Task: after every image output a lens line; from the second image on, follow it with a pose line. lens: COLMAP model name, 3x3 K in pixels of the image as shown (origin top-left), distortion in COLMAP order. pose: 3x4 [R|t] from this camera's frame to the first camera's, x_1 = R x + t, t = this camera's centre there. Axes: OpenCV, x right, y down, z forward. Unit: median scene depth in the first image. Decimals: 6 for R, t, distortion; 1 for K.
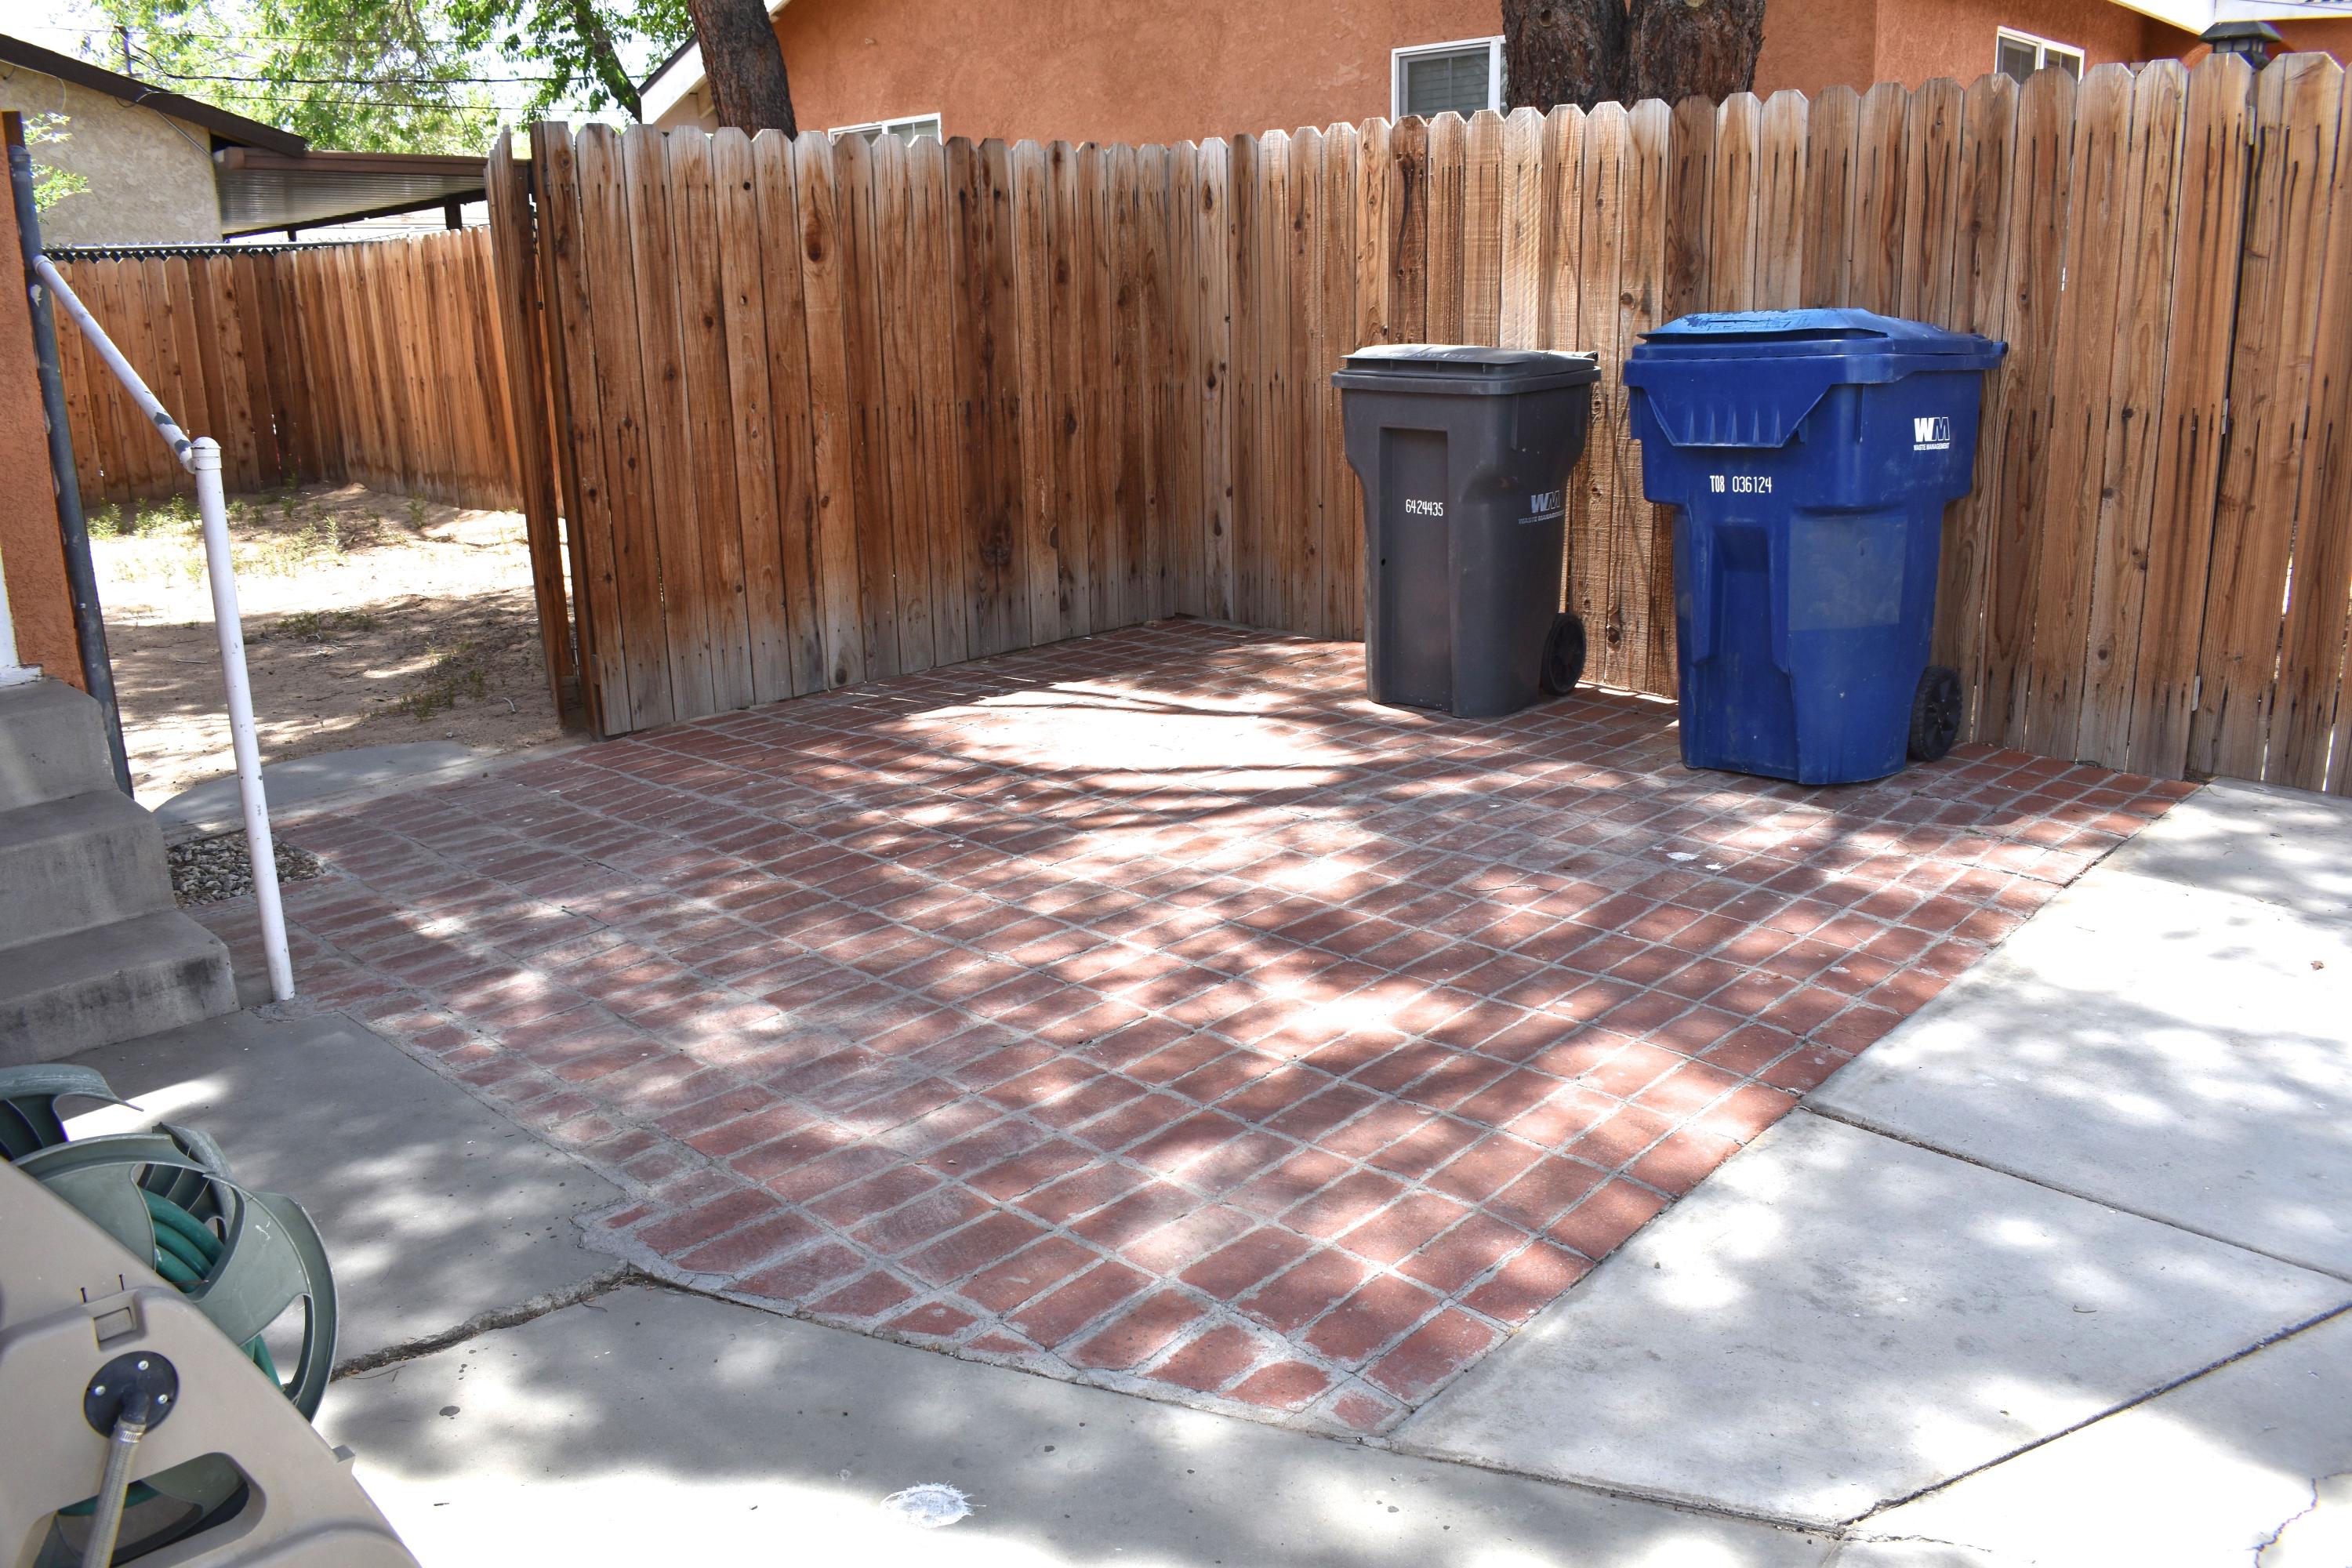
lens RADIAL K [[1866.1, 0, 1161.8], [0, 1866.1, 779.9], [0, 0, 1]] dist [-0.083959, 0.006758]
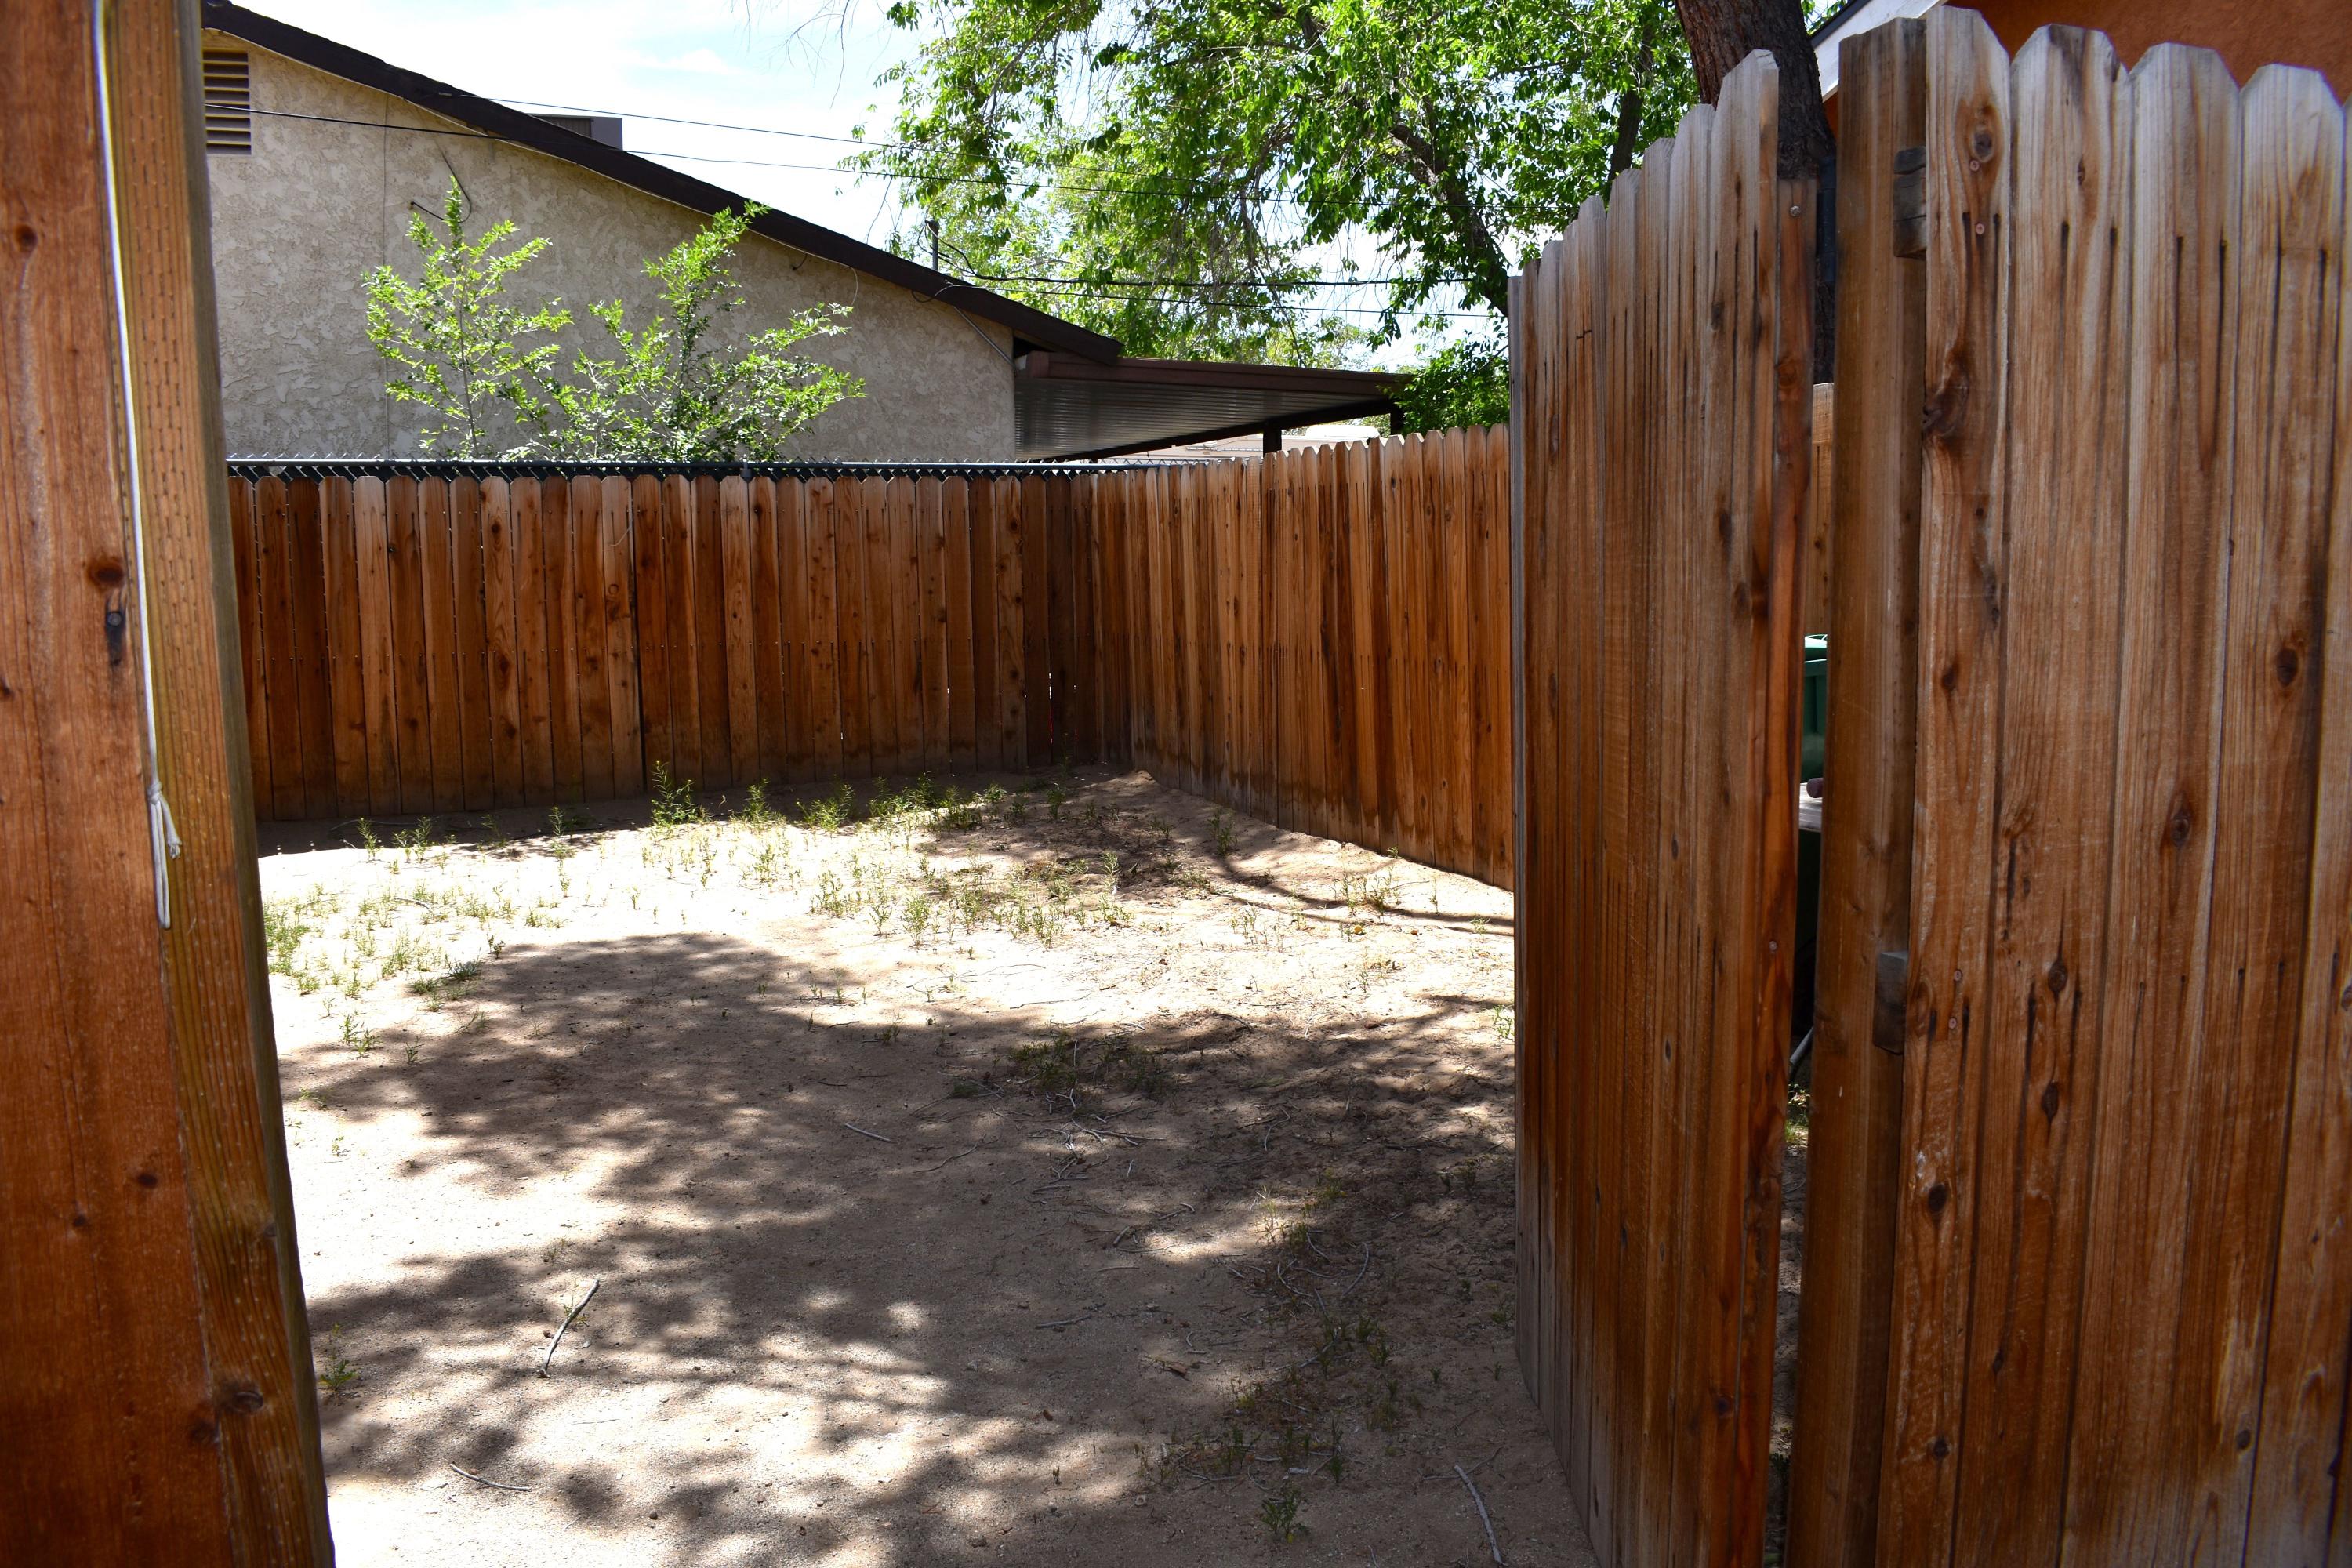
lens RADIAL K [[1866.1, 0, 1181.4], [0, 1866.1, 788.4], [0, 0, 1]] dist [-0.083959, 0.006758]
pose [[0.927869, 0.063392, -0.367478, -0.141671], [-0.108199, 0.988818, -0.102621, -0.079571], [0.356864, 0.134980, 0.924353, 0.294362]]
